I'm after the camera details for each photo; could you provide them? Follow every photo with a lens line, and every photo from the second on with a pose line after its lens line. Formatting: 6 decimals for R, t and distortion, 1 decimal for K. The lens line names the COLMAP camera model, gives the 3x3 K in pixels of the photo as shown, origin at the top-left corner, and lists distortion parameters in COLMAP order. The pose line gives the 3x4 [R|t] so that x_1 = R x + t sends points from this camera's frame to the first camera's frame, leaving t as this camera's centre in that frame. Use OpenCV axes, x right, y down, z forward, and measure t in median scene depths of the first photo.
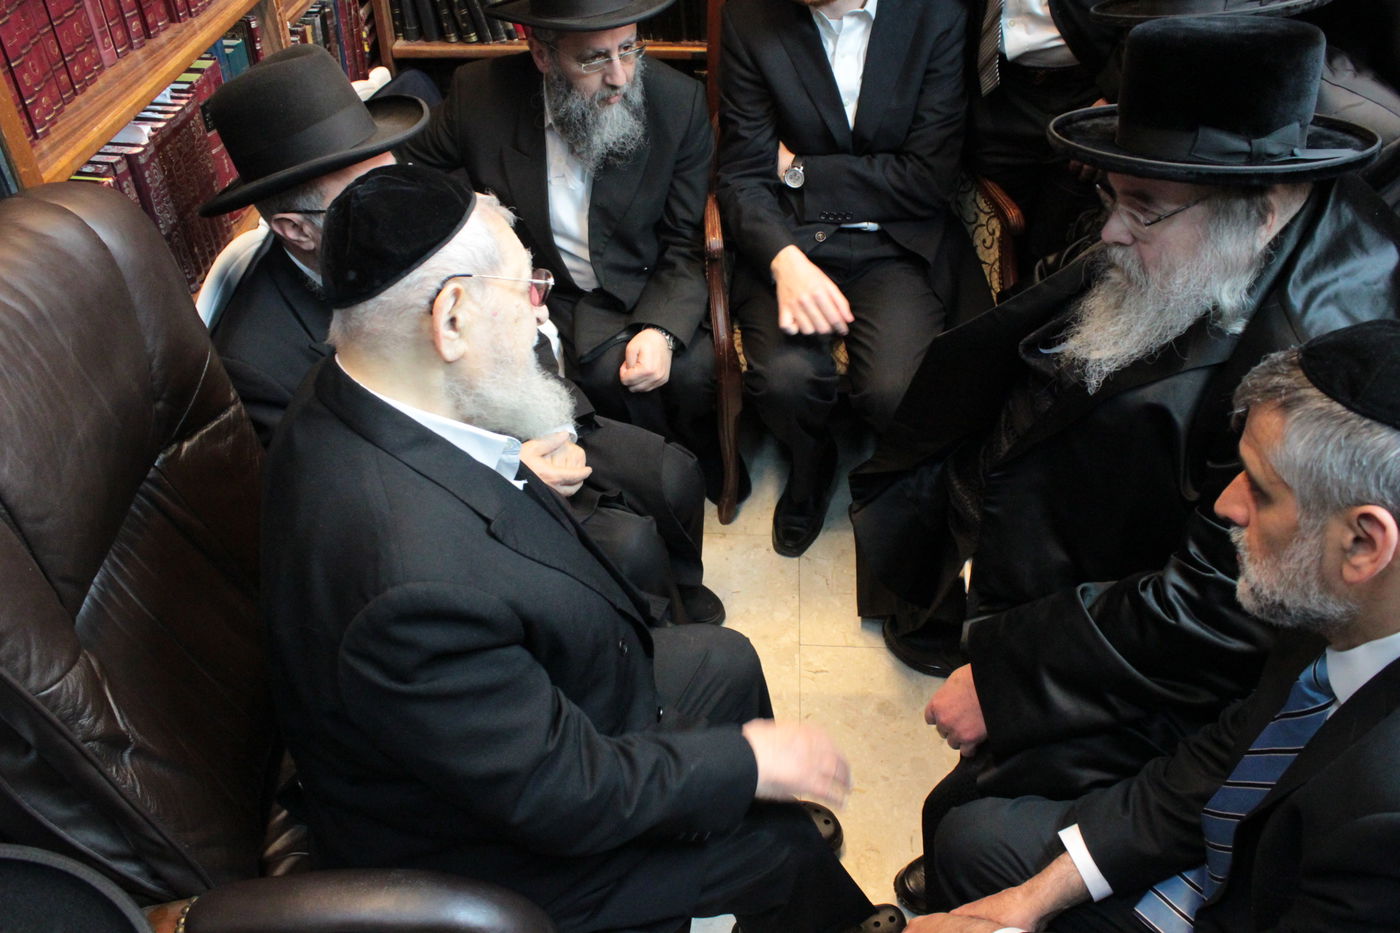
lens RADIAL K [[1118.1, 0, 685.6], [0, 1118.1, 446.1], [0, 0, 1]] dist [-0.145544, 0.090723]
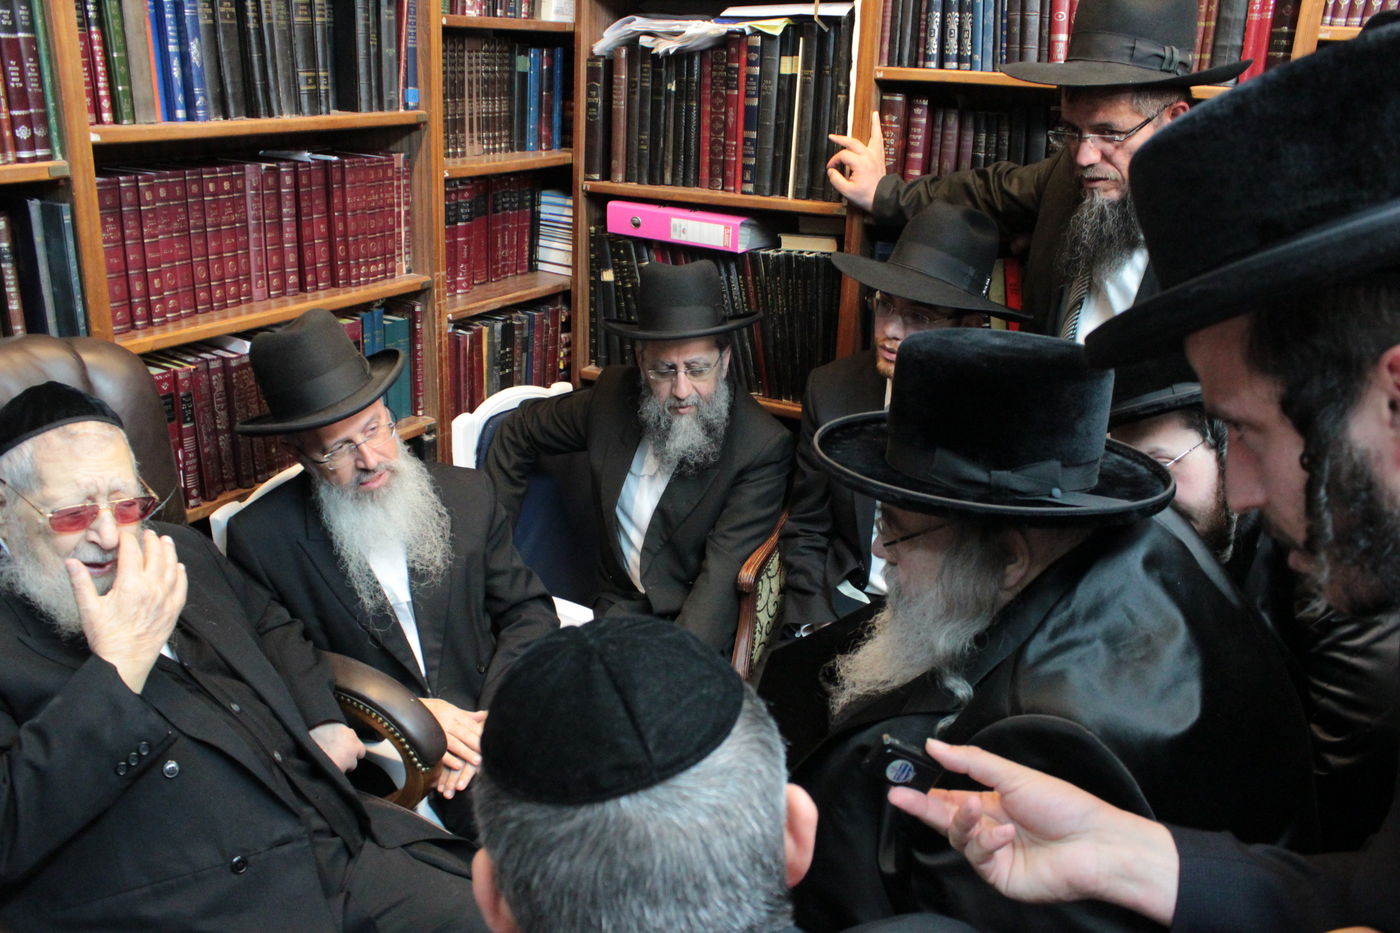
lens RADIAL K [[1118.1, 0, 699.0], [0, 1118.1, 468.5], [0, 0, 1]] dist [-0.145544, 0.090723]
pose [[0.900859, 0.180666, -0.394733, 0.447482], [-0.308021, 0.906756, -0.287952, 0.045895], [0.305903, 0.380990, 0.872508, 0.055932]]
